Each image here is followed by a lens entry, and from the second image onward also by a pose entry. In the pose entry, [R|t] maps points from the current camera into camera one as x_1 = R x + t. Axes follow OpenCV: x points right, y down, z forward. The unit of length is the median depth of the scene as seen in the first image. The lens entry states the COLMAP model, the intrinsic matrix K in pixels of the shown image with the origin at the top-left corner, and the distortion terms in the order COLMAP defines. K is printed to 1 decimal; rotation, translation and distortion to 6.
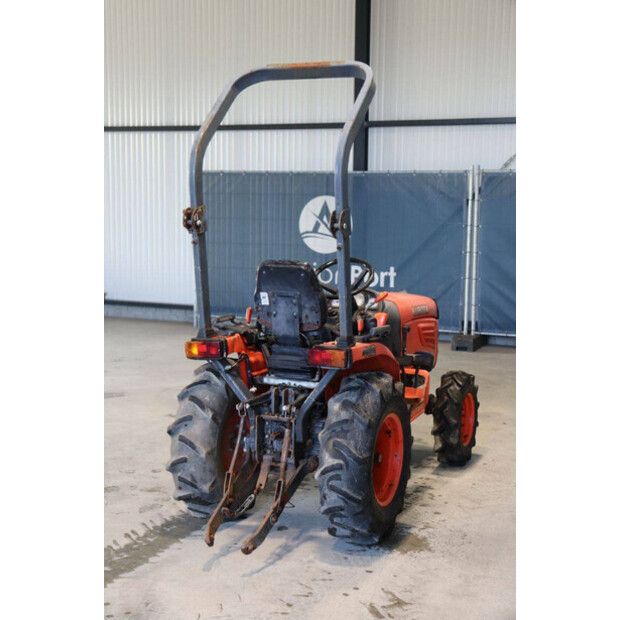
lens RADIAL K [[1013.7, 0, 297.8], [0, 1013.7, 313.6], [0, 0, 1]] dist [0.115500, 0.000000]
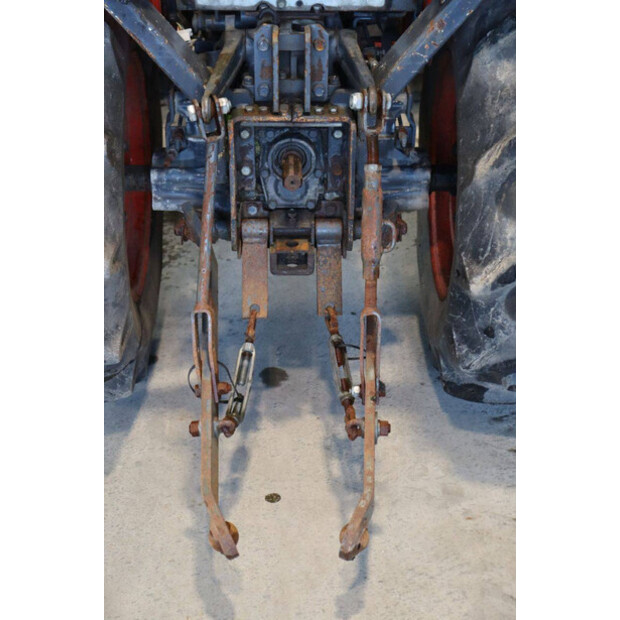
lens RADIAL K [[1284.5, 0, 309.5], [0, 1284.5, 311.8], [0, 0, 1]] dist [0.278399, 0.000000]
pose [[0.904258, -0.220167, 0.365848, -0.183740], [0.052928, 0.908001, 0.415612, -0.017031], [-0.423694, -0.356457, 0.832720, 0.613100]]
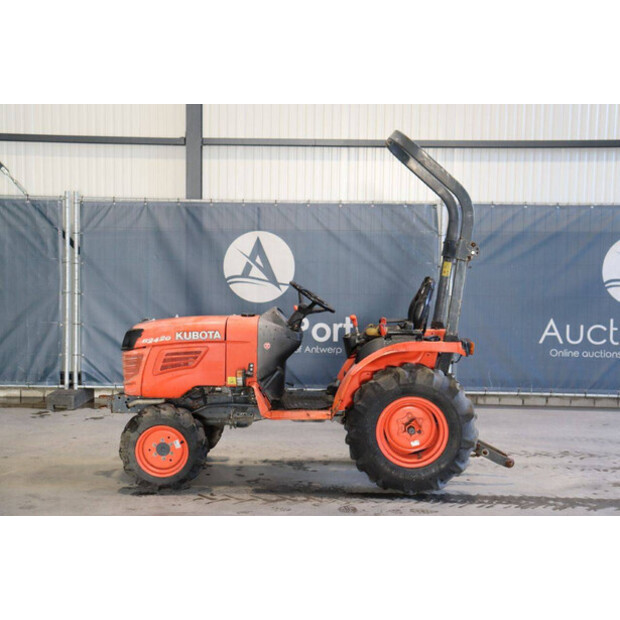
lens RADIAL K [[980.8, 0, 307.8], [0, 980.8, 315.8], [0, 0, 1]] dist [0.152051, 0.000000]
pose [[-0.381039, -0.103890, 0.918703, -1.191602], [0.089251, 0.984893, 0.148392, -0.218441], [-0.920241, 0.138538, -0.366010, 1.637311]]
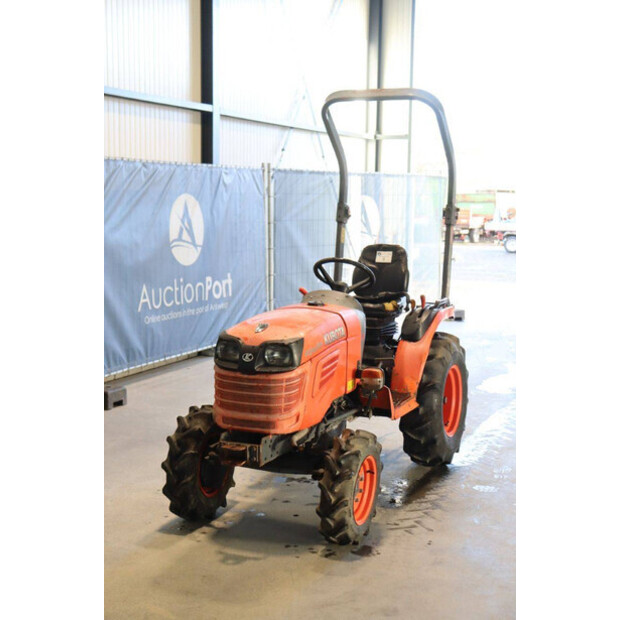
lens RADIAL K [[1028.7, 0, 294.7], [0, 1028.7, 304.8], [0, 0, 1]] dist [0.095008, 0.000000]
pose [[-0.999294, -0.030859, -0.021406, 0.133452], [-0.034817, 0.974890, 0.219946, -0.264702], [0.014081, 0.220536, -0.975277, 2.305123]]
